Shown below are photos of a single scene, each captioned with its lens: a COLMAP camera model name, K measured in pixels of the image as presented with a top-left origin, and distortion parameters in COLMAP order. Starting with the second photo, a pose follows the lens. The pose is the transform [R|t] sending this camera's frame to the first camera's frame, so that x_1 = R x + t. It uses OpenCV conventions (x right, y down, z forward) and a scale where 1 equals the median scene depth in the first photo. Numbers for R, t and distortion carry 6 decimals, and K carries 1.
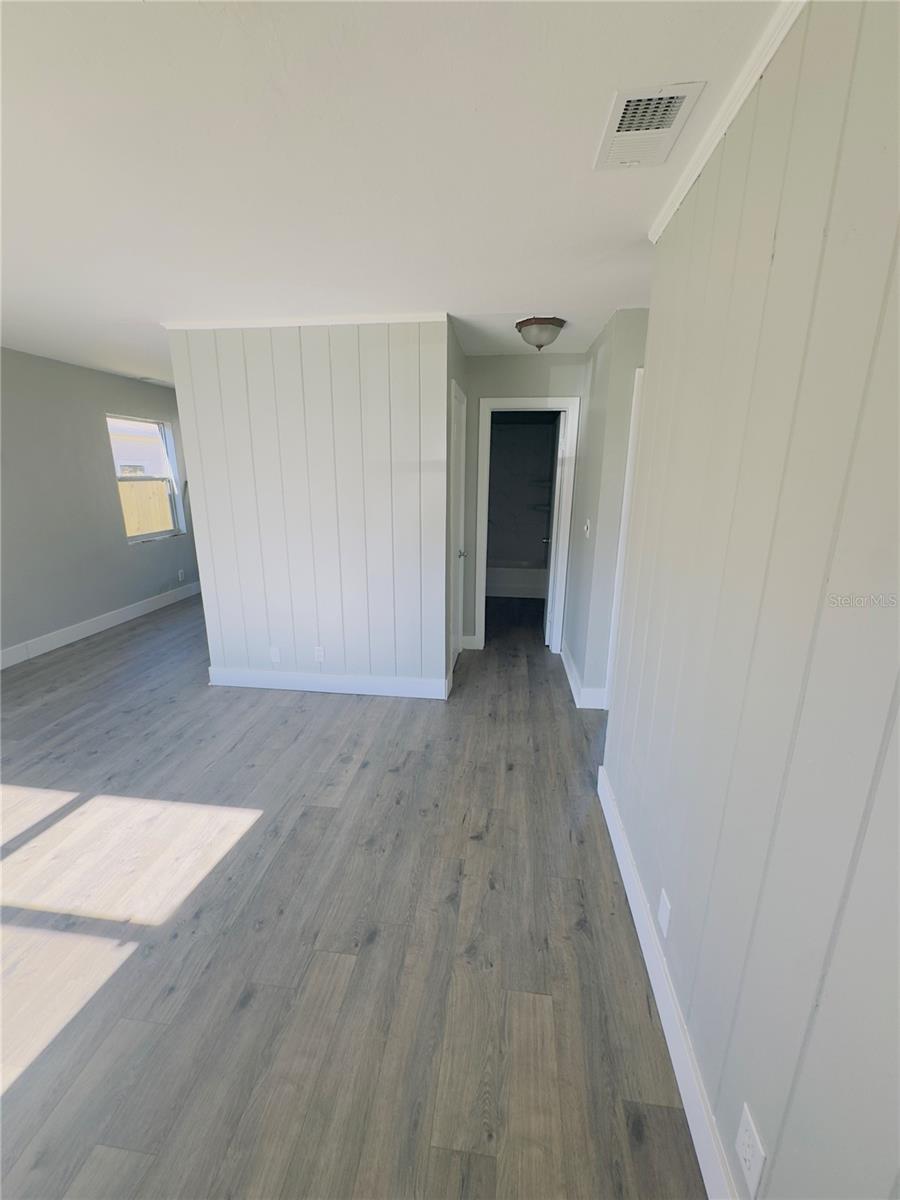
lens RADIAL K [[476.9, 0, 451.3], [0, 476.9, 597.8], [0, 0, 1]] dist [-0.001006, -0.000258]
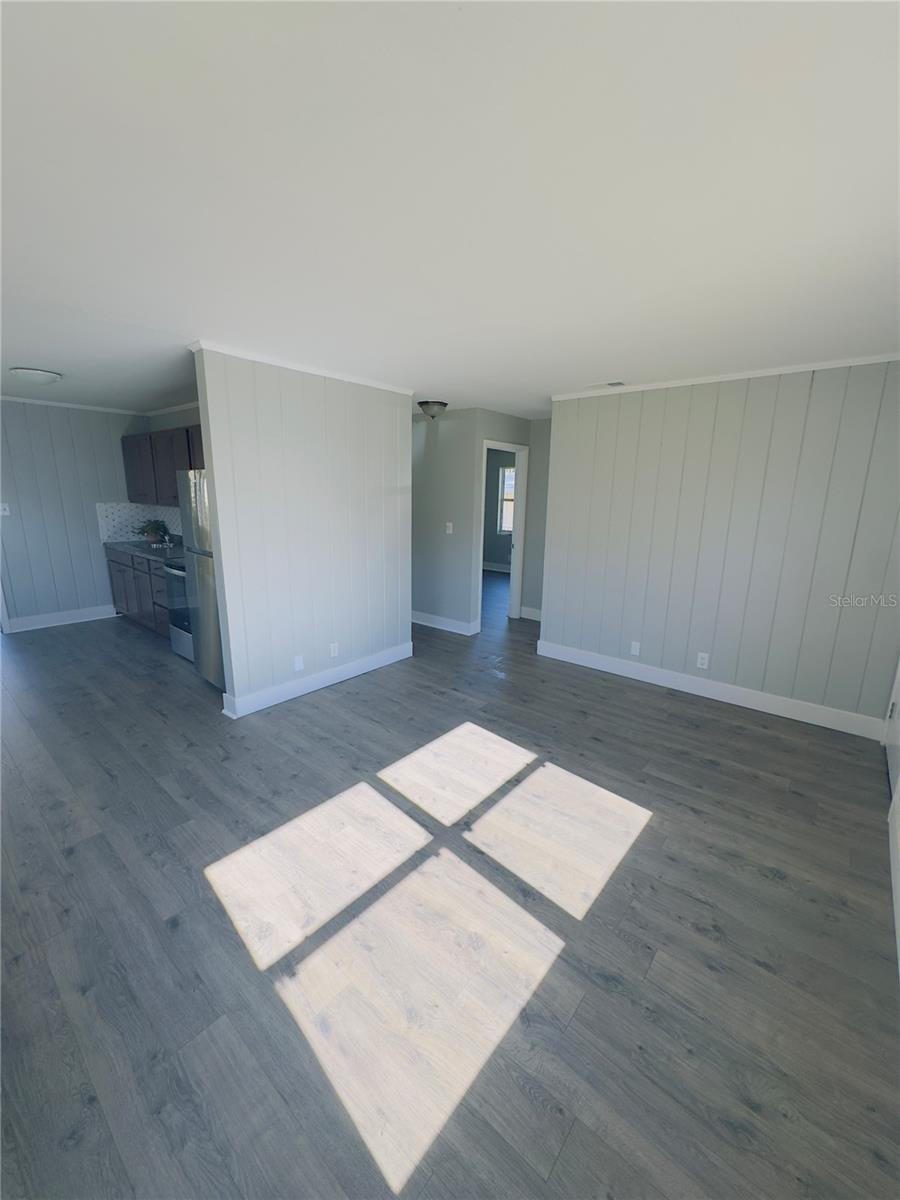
lens RADIAL K [[476.9, 0, 447.1], [0, 476.9, 596.9], [0, 0, 1]] dist [-0.001006, -0.000258]
pose [[0.547081, -0.177515, 0.818041, -1.575769], [0.202675, 0.976268, 0.076308, -0.060653], [-0.812173, 0.124050, 0.570076, 0.151846]]
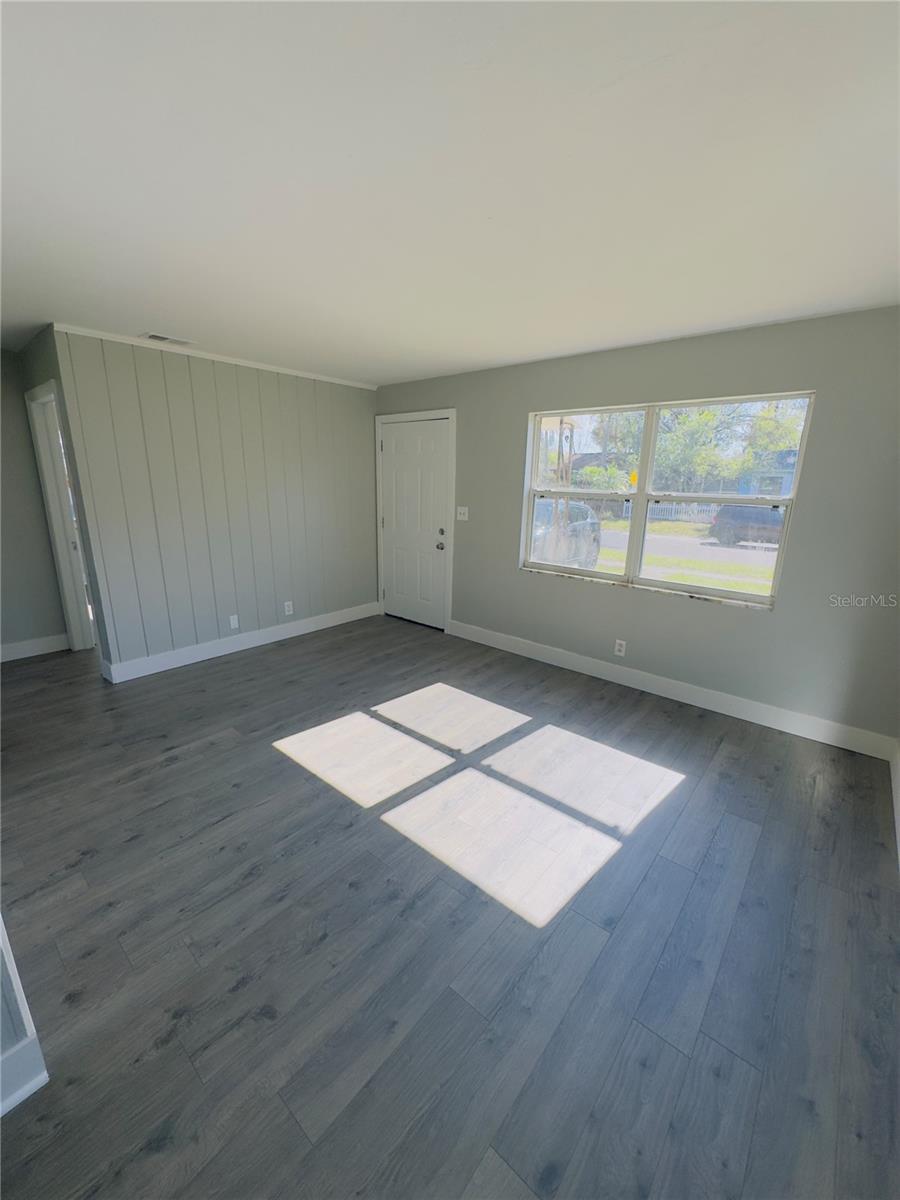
lens RADIAL K [[476.9, 0, 455.1], [0, 476.9, 595.8], [0, 0, 1]] dist [-0.001006, -0.000258]
pose [[-0.837017, -0.155004, 0.524763, -1.390293], [0.114301, 0.888350, 0.444714, -0.396379], [-0.535105, 0.432214, -0.725847, 1.475326]]
